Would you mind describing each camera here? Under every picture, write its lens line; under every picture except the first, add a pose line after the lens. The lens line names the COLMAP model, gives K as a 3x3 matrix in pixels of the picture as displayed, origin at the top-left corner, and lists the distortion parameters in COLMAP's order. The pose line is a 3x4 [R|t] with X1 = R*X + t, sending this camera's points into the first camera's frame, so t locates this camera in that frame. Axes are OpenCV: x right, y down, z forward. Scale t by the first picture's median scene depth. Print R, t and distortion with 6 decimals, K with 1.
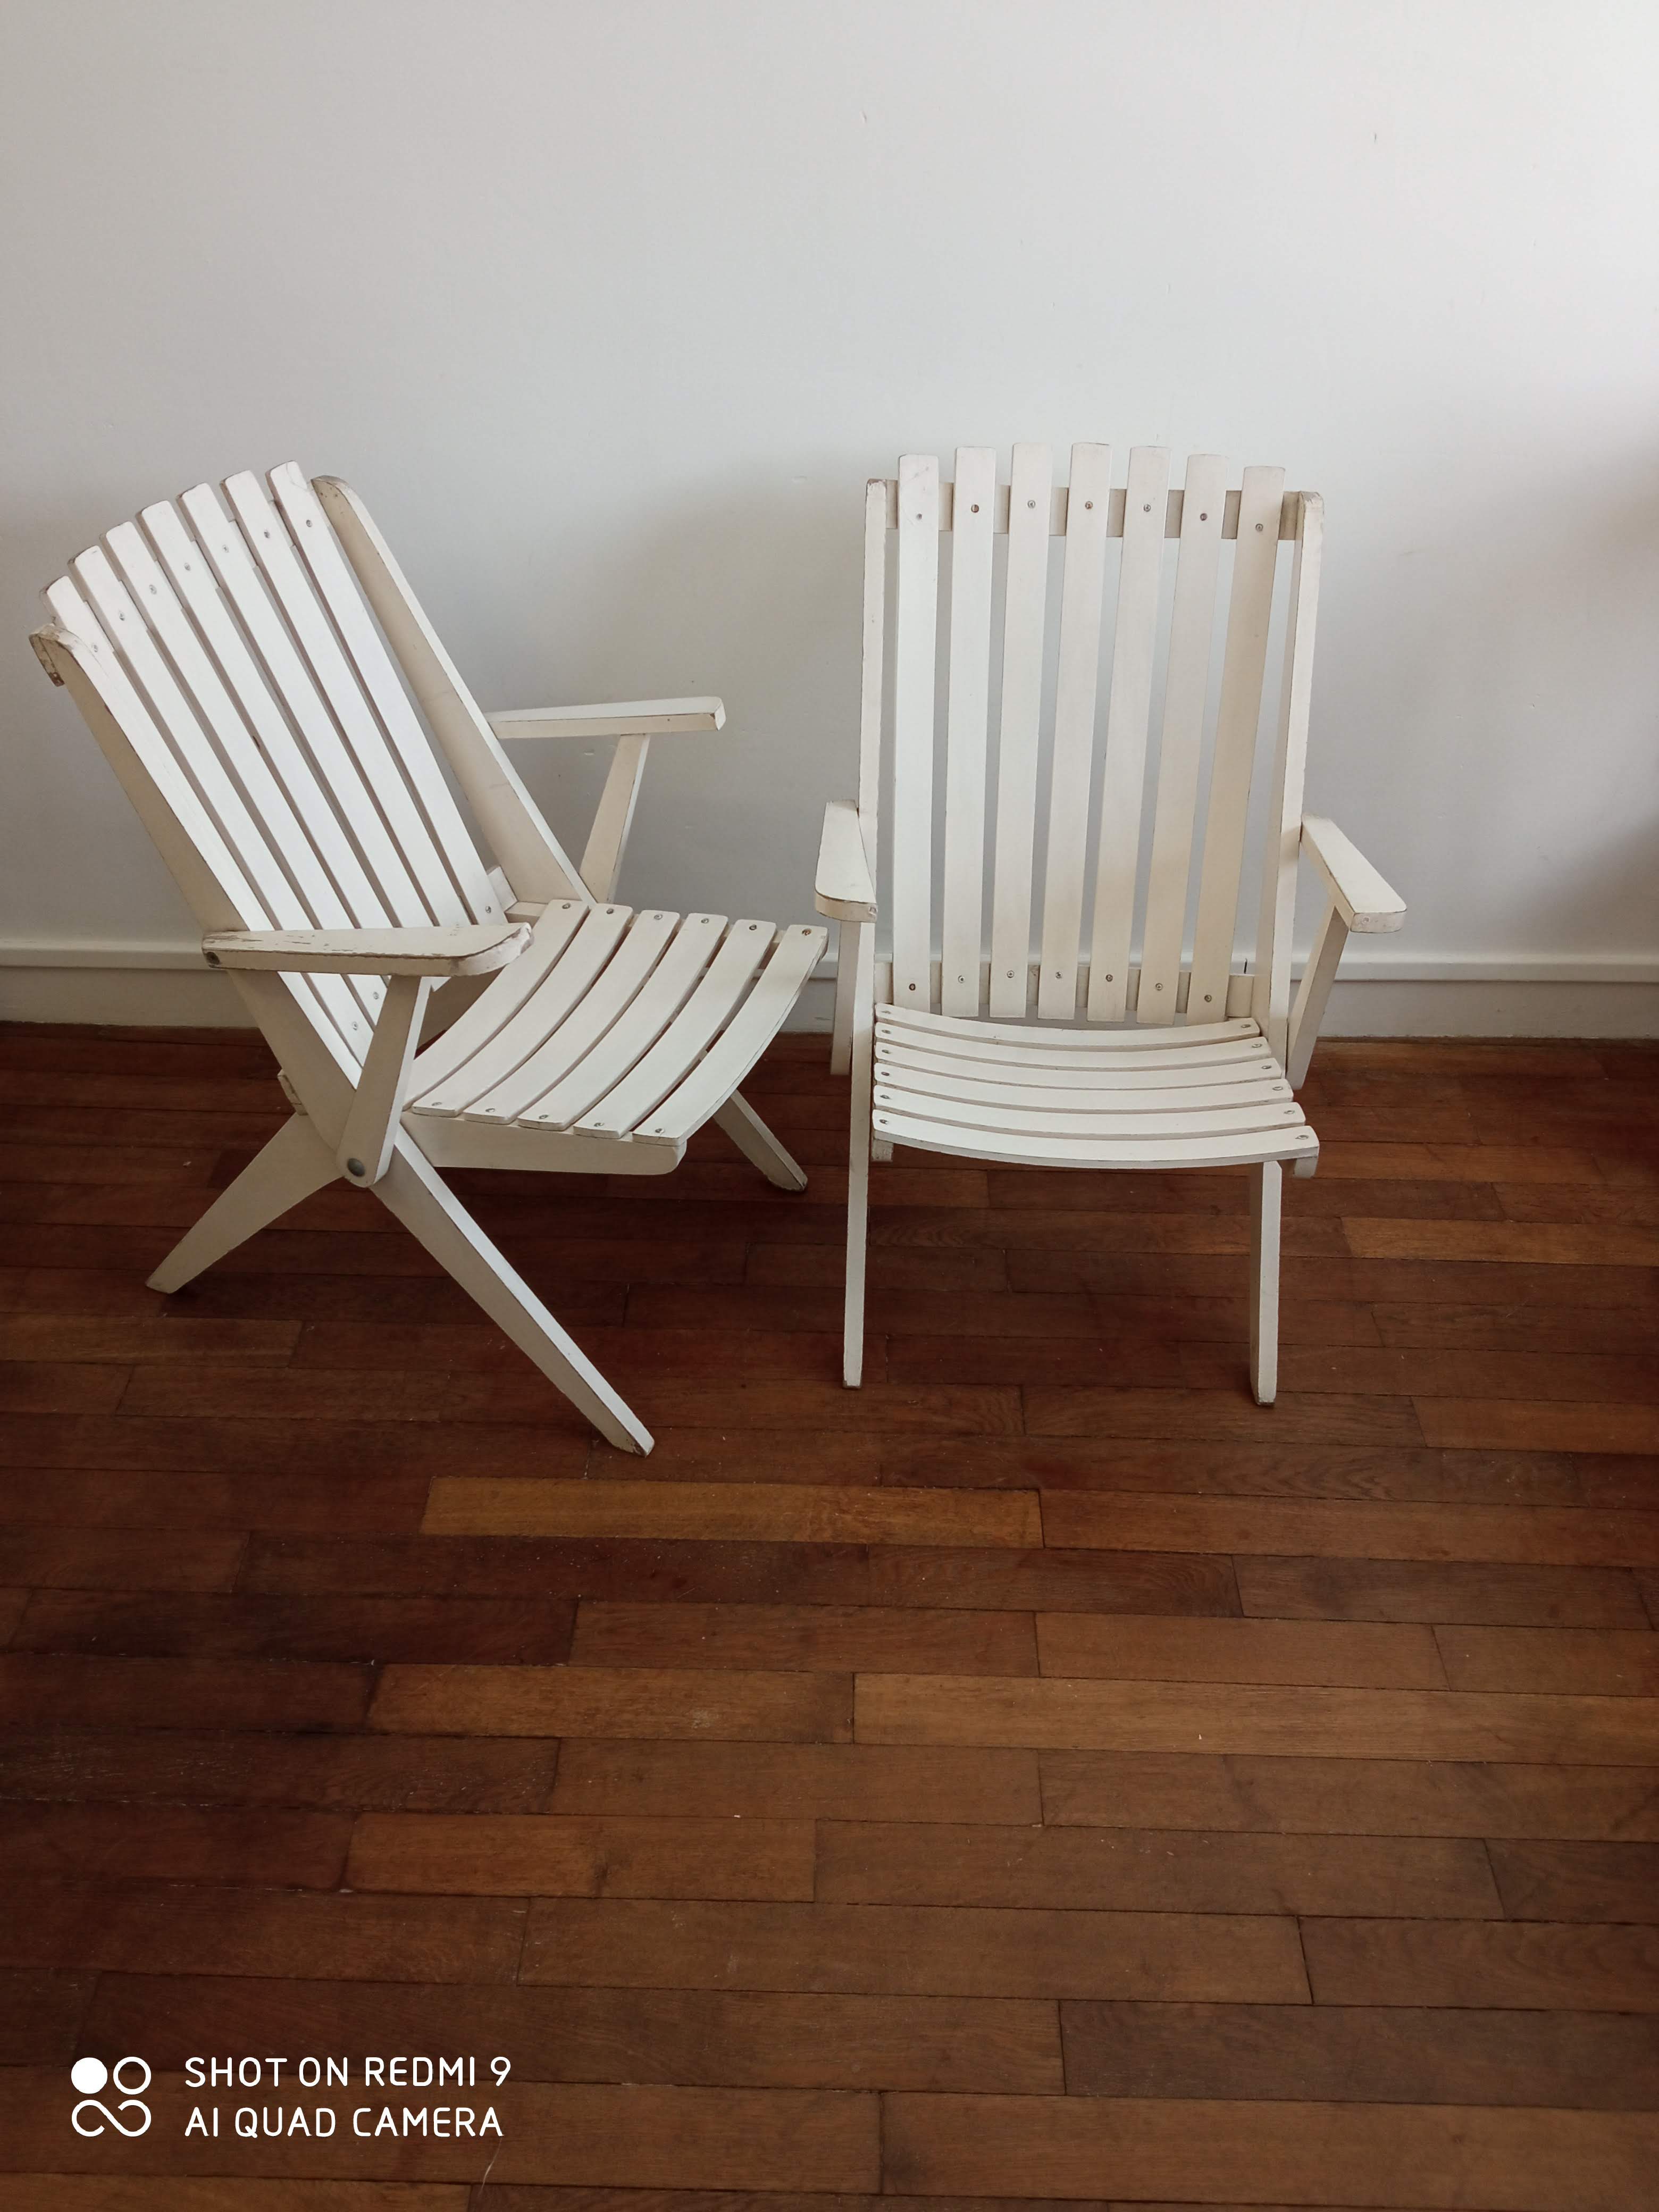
lens RADIAL K [[1803.2, 0, 829.5], [0, 1803.2, 1106.0], [0, 0, 1]] dist [0.105460, -0.177872]
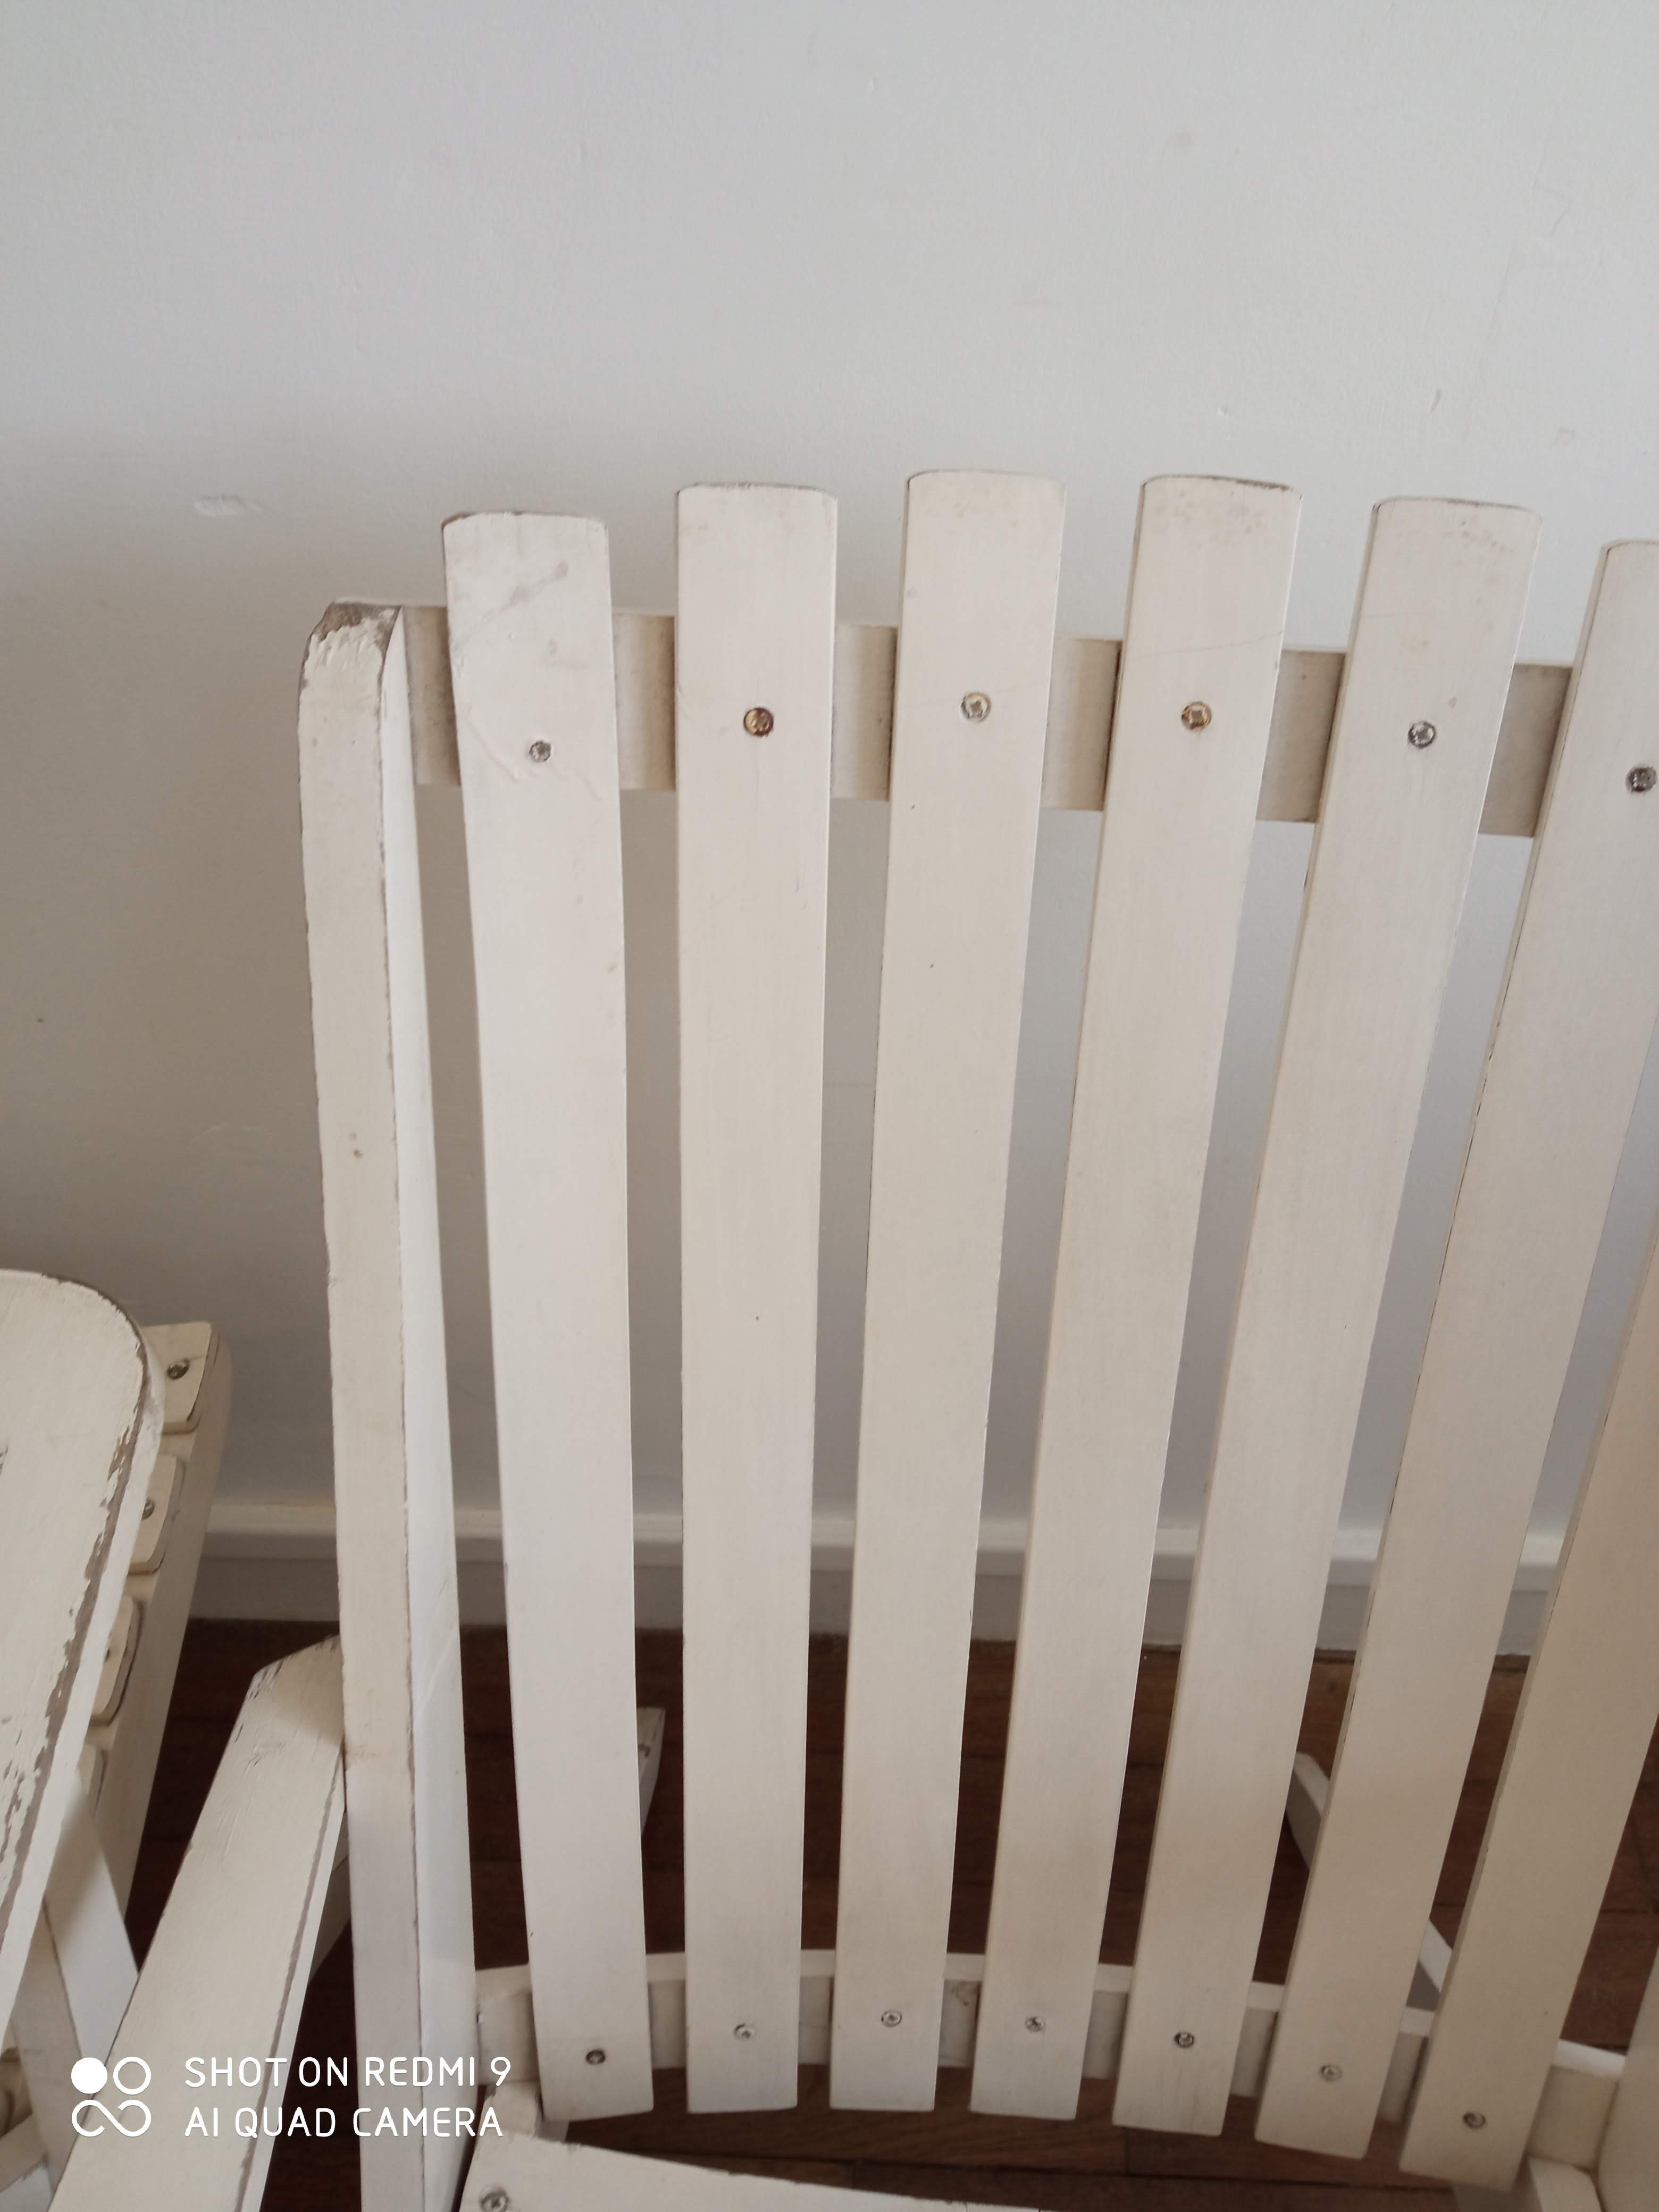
lens RADIAL K [[1800.0, 0, 826.4], [0, 1800.0, 1116.6], [0, 0, 1]] dist [0.068255, -0.119497]
pose [[0.999681, 0.022331, -0.011802, 0.097464], [-0.020223, 0.987600, 0.155683, -0.324229], [0.015132, -0.155394, 0.987737, 0.763831]]
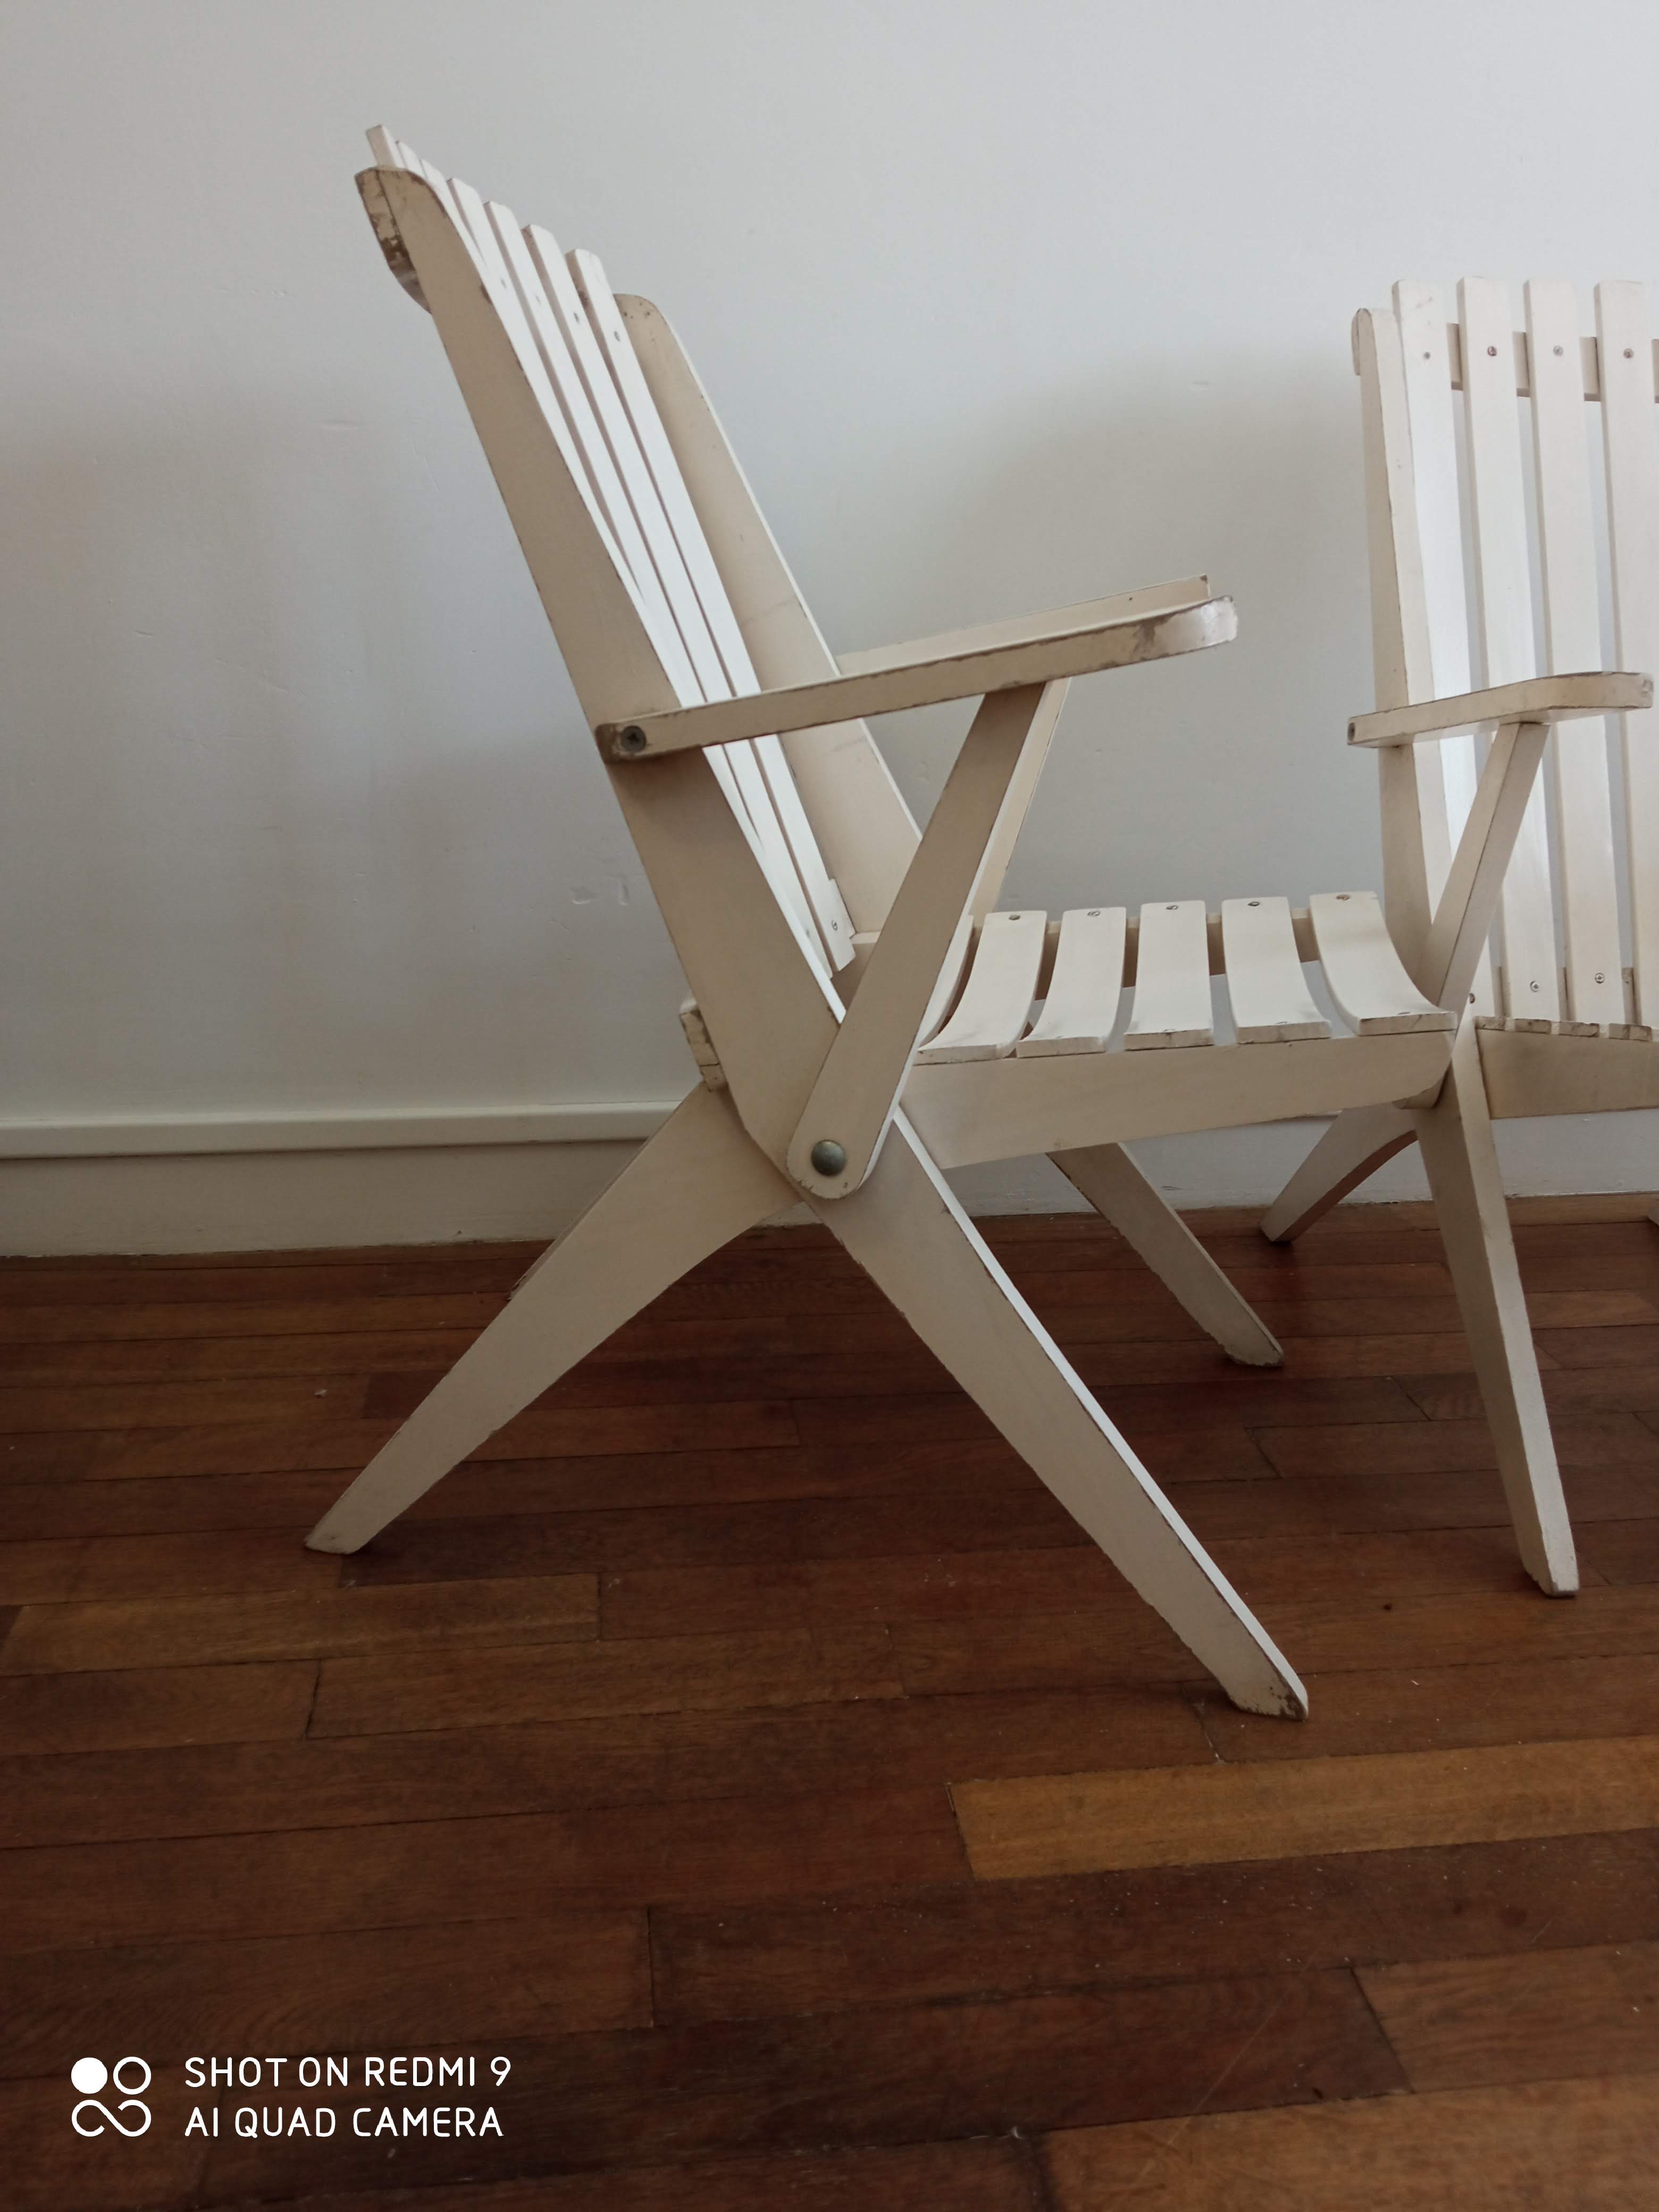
lens RADIAL K [[1803.2, 0, 829.5], [0, 1803.2, 1106.0], [0, 0, 1]] dist [0.105460, -0.177872]
pose [[0.988975, -0.046403, 0.140624, -0.319497], [0.090003, 0.942458, -0.321983, 0.187409], [-0.117591, 0.331090, 0.936243, 0.444990]]
